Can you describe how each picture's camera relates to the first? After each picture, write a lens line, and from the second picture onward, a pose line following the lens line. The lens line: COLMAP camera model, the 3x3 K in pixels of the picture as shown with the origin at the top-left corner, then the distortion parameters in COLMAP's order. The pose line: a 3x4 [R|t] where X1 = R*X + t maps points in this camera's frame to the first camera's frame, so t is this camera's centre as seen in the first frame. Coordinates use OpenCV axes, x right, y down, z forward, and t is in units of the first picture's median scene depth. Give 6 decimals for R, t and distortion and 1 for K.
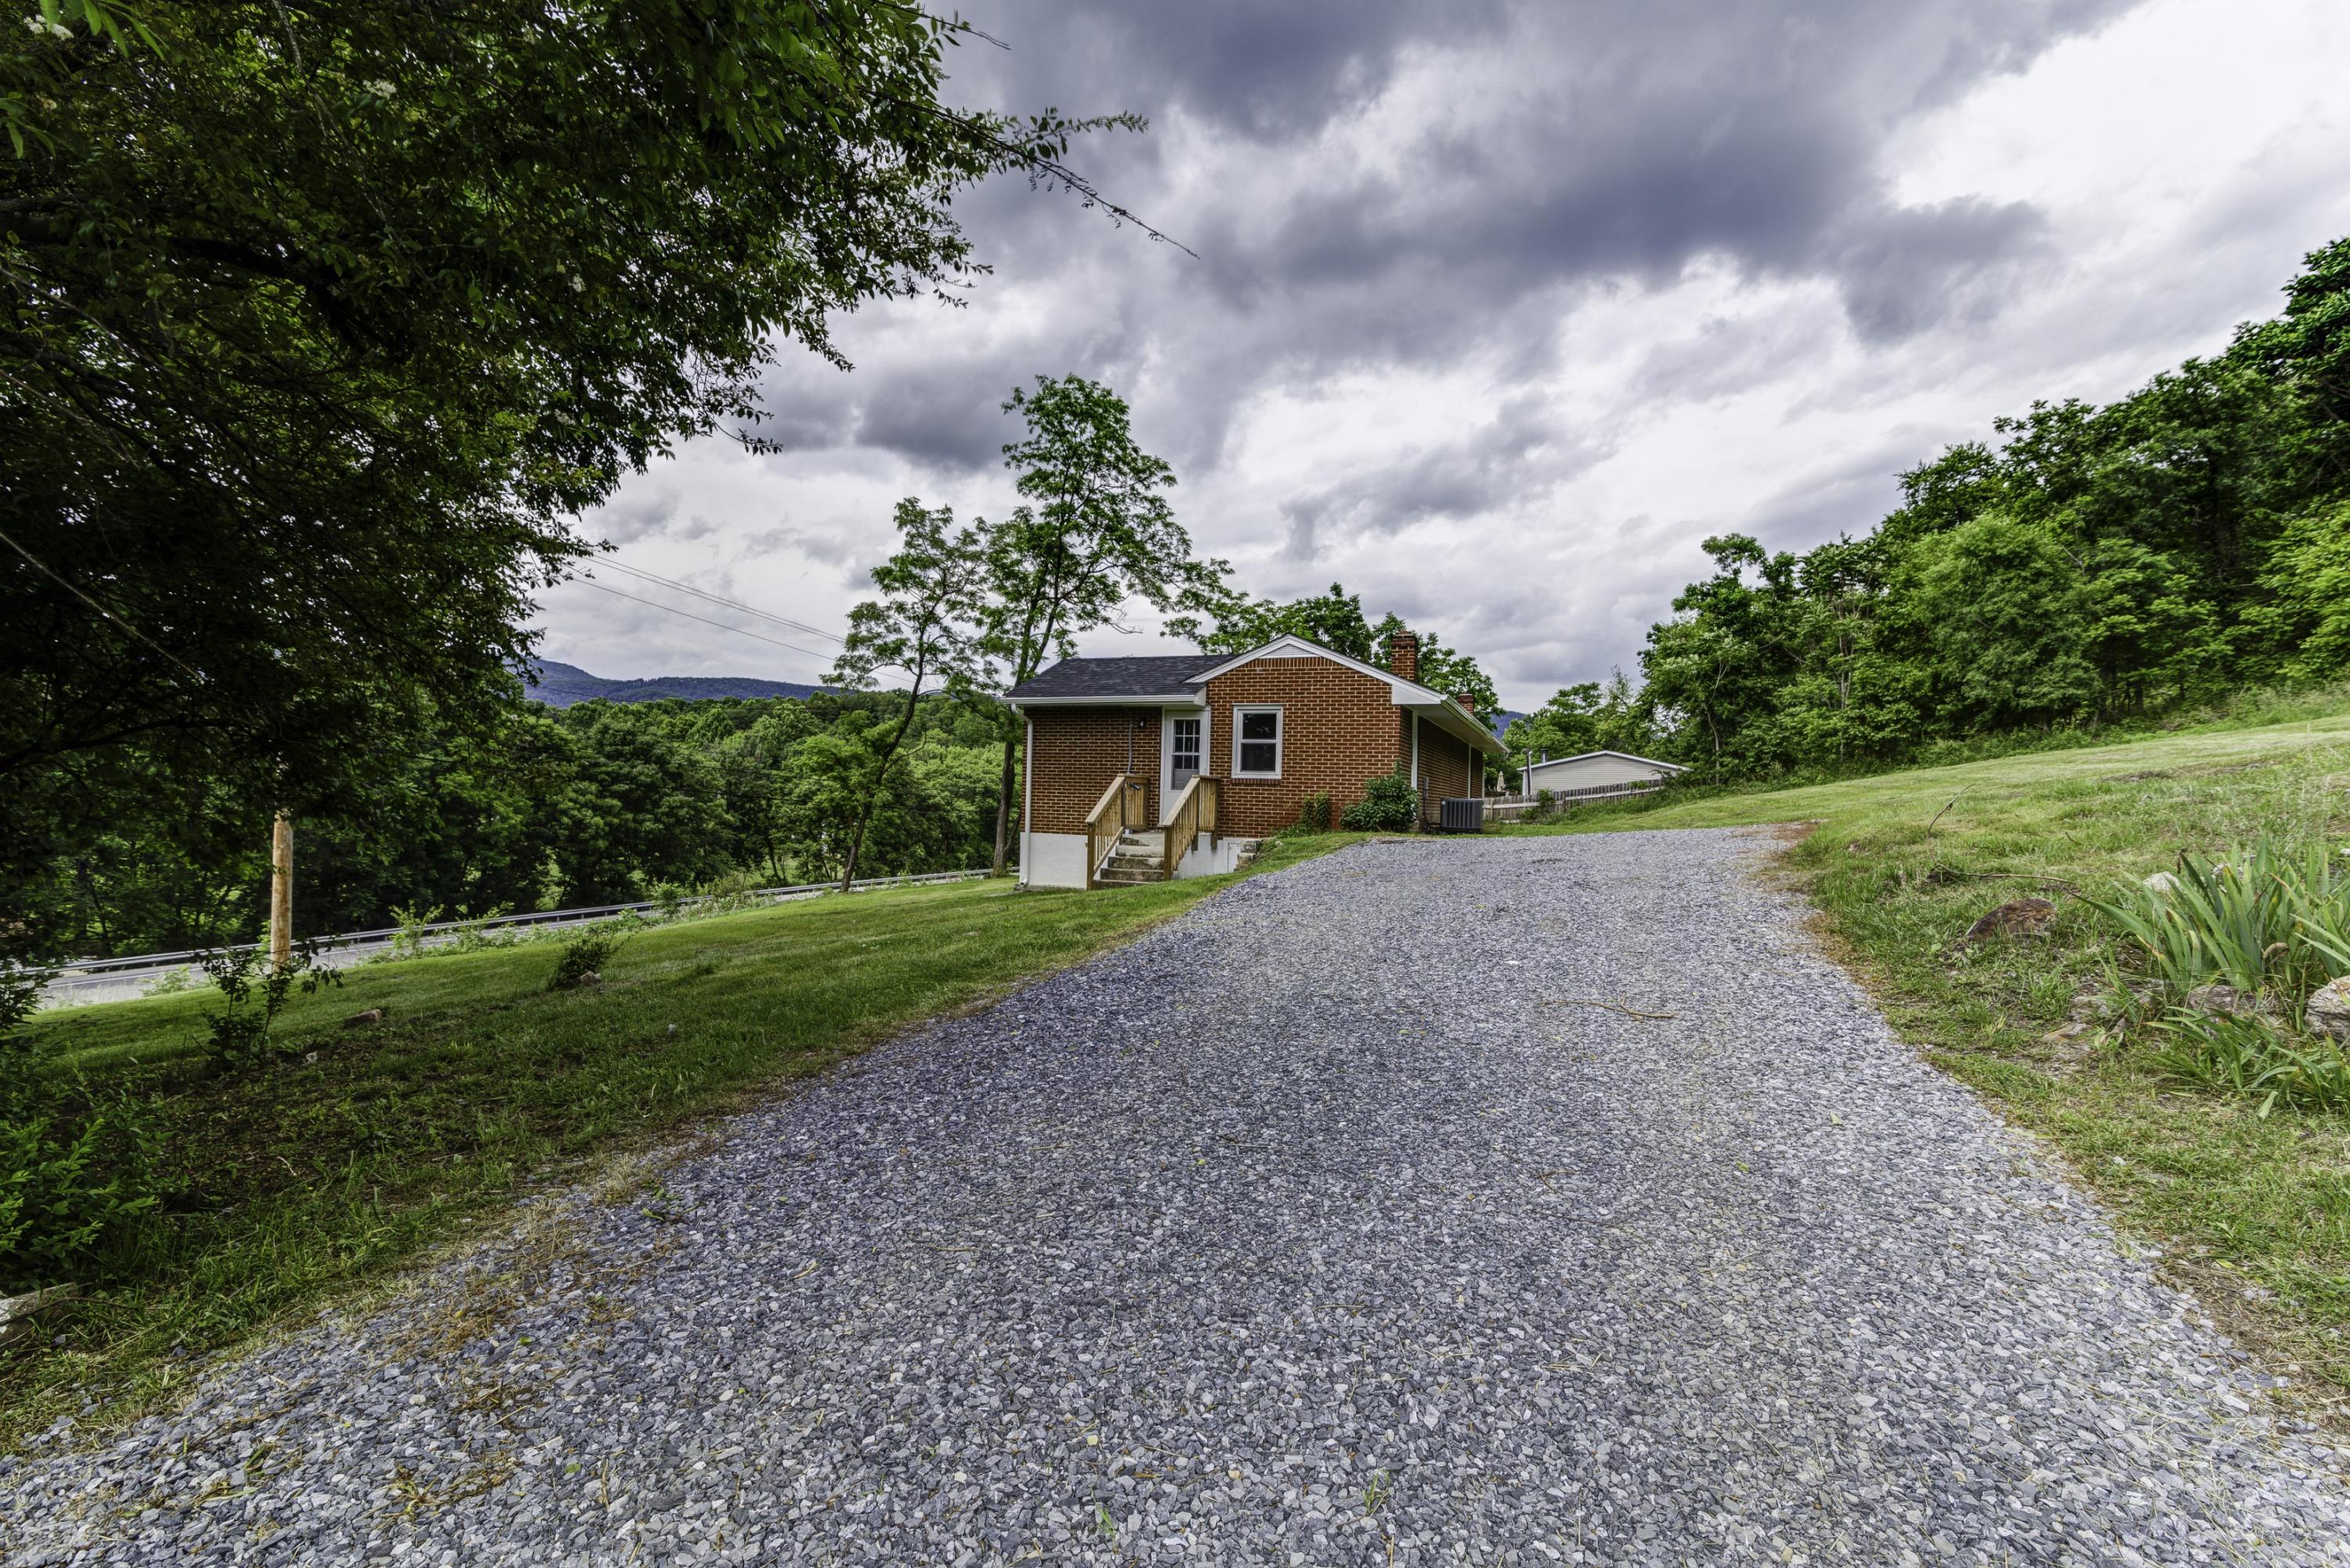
lens RADIAL K [[1078.4, 0, 1176.9], [0, 1078.4, 788.7], [0, 0, 1]] dist [-0.015914, 0.001386]
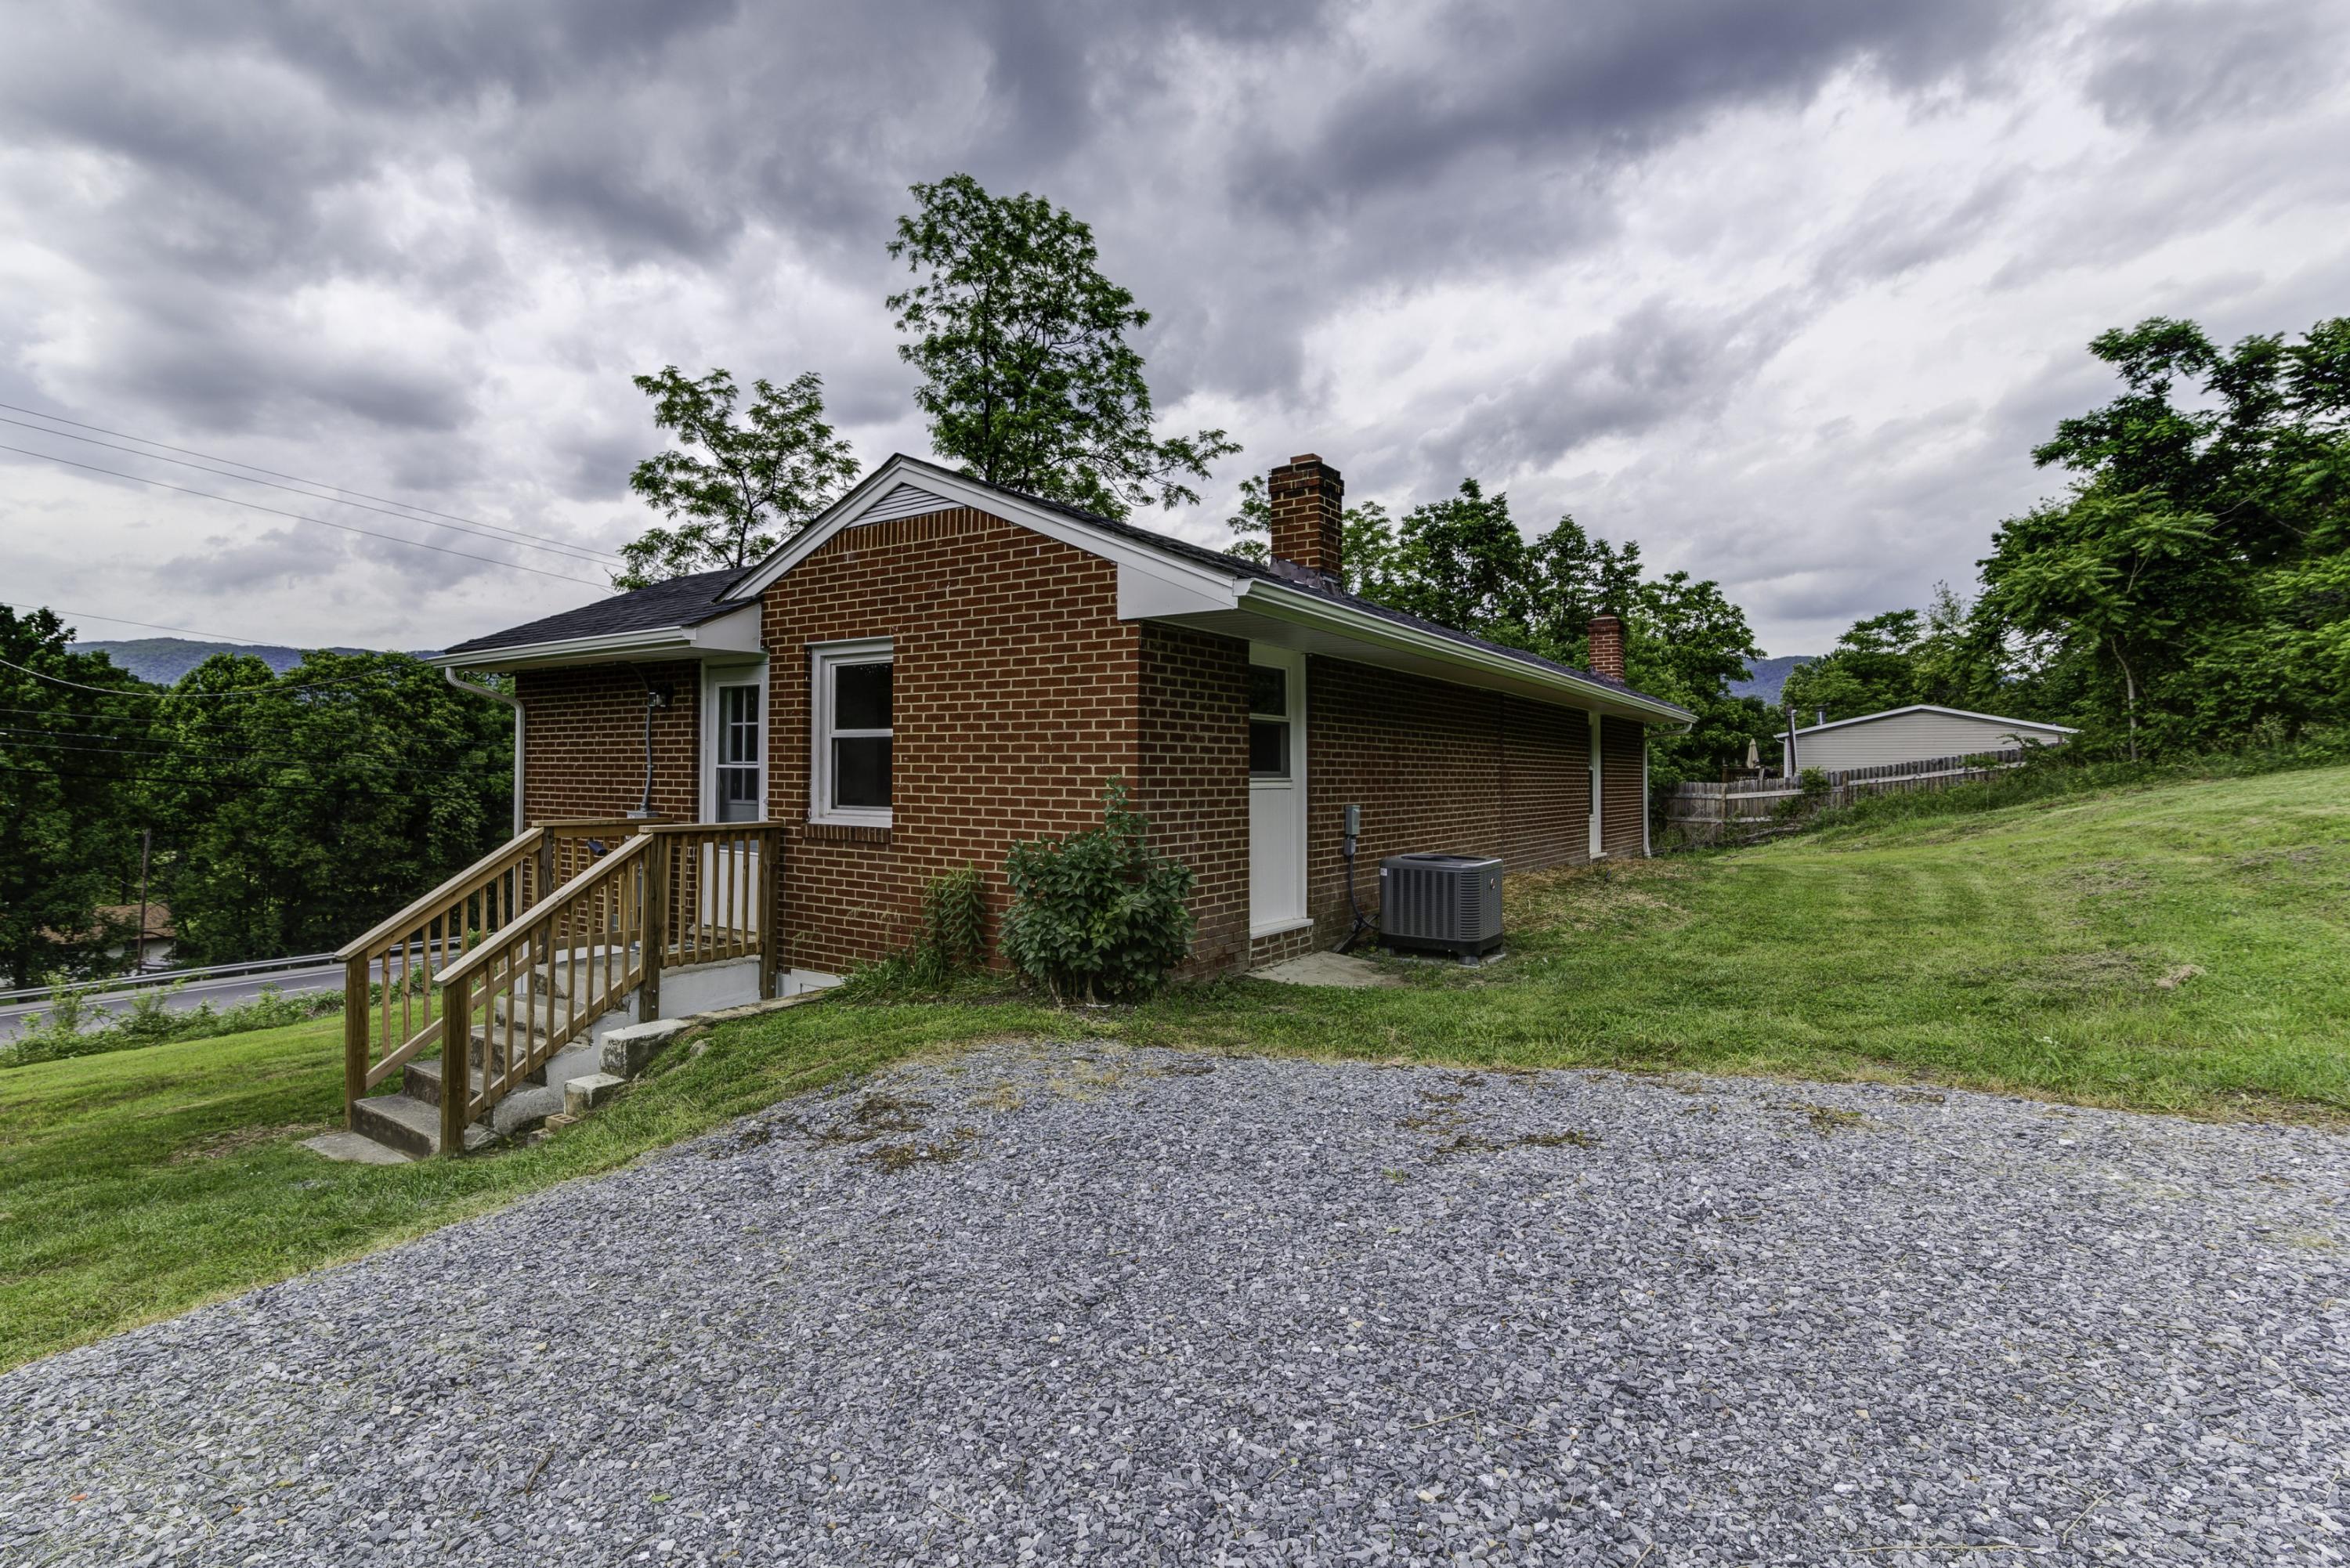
lens RADIAL K [[1078.4, 0, 1172.2], [0, 1078.4, 760.2], [0, 0, 1]] dist [-0.015914, 0.001386]
pose [[0.969036, -0.025440, -0.245607, 0.136899], [0.025770, 0.999666, -0.001869, -0.014350], [0.245573, -0.004518, 0.969368, 0.303126]]
